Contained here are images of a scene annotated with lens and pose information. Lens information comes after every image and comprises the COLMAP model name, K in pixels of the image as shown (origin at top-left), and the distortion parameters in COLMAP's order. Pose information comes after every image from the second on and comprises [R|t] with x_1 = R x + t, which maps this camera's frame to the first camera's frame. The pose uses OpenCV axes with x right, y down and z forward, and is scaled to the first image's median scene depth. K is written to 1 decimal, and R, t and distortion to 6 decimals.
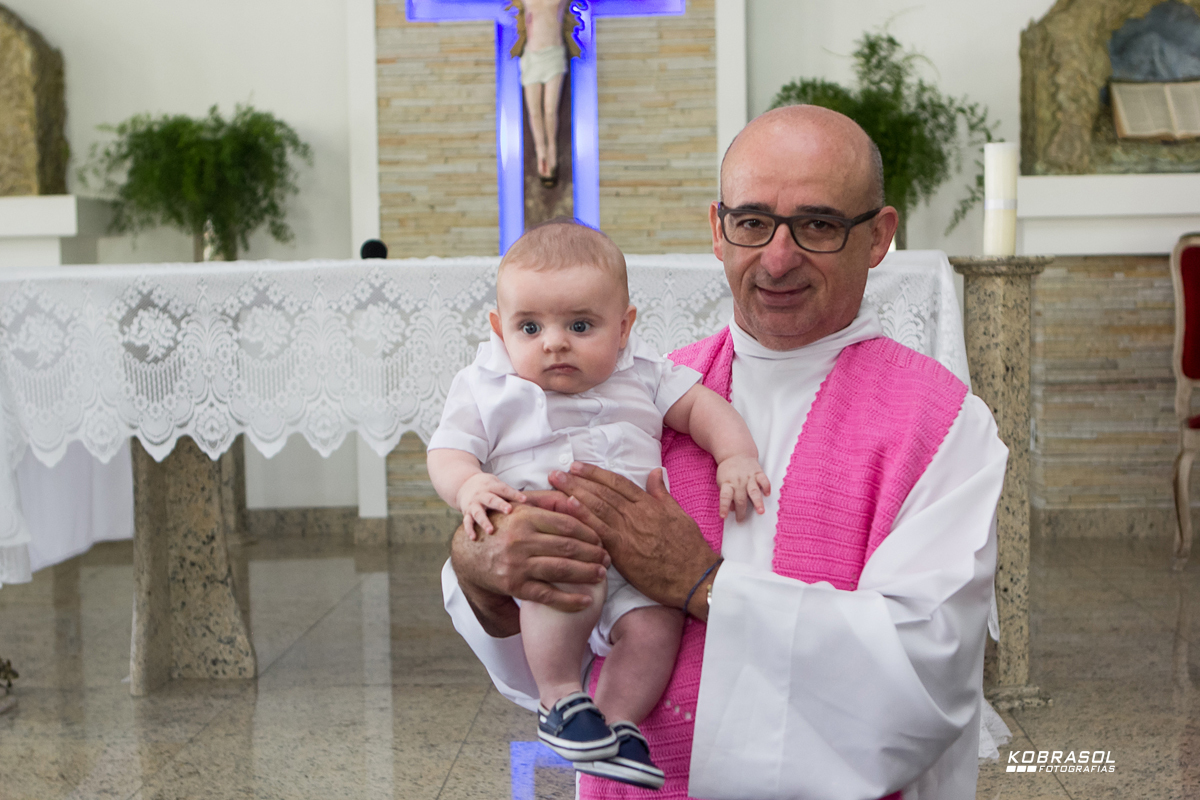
lens RADIAL K [[2009.7, 0, 604.3], [0, 2009.7, 406.4], [0, 0, 1]] dist [-0.038769, 0.000000]
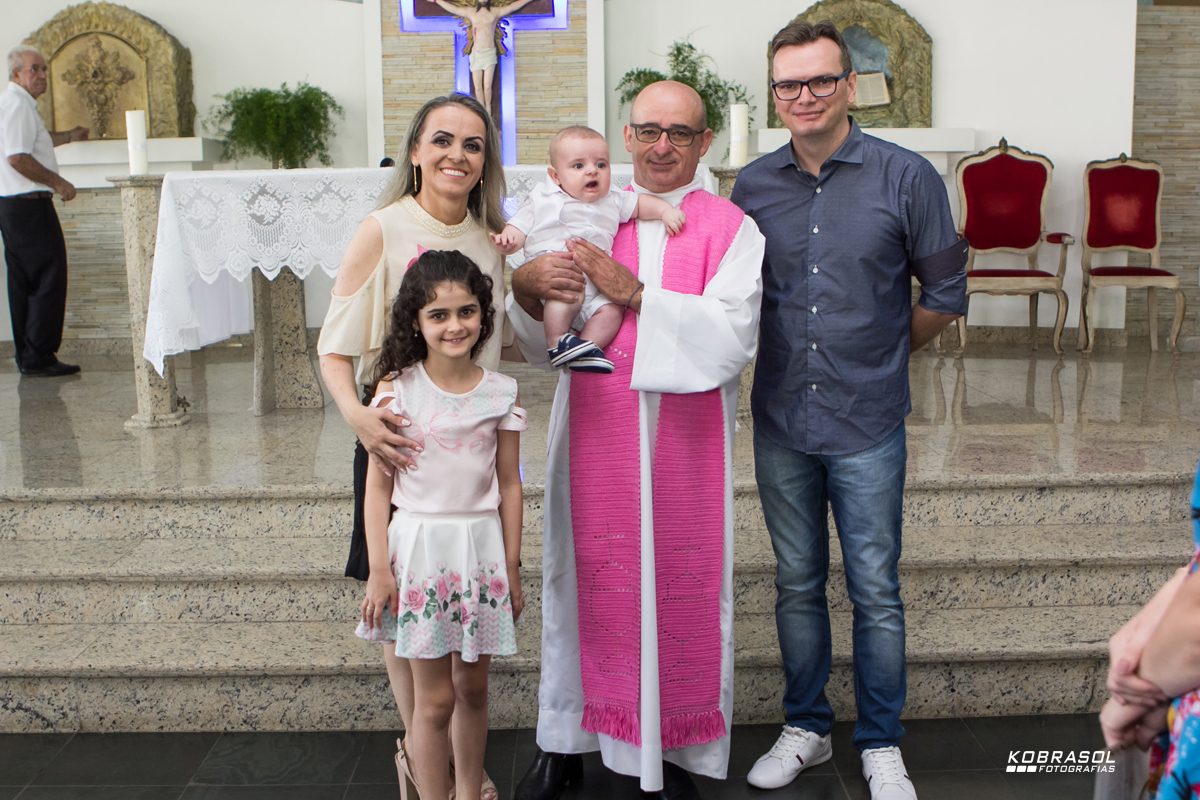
lens RADIAL K [[1360.6, 0, 600.3], [0, 1360.6, 404.1], [0, 0, 1]] dist [-0.072011, 0.000000]
pose [[0.998387, -0.003854, 0.056649, 0.002013], [-0.000642, 0.996864, 0.079135, 0.026670], [-0.056776, -0.079043, 0.995253, -0.148158]]
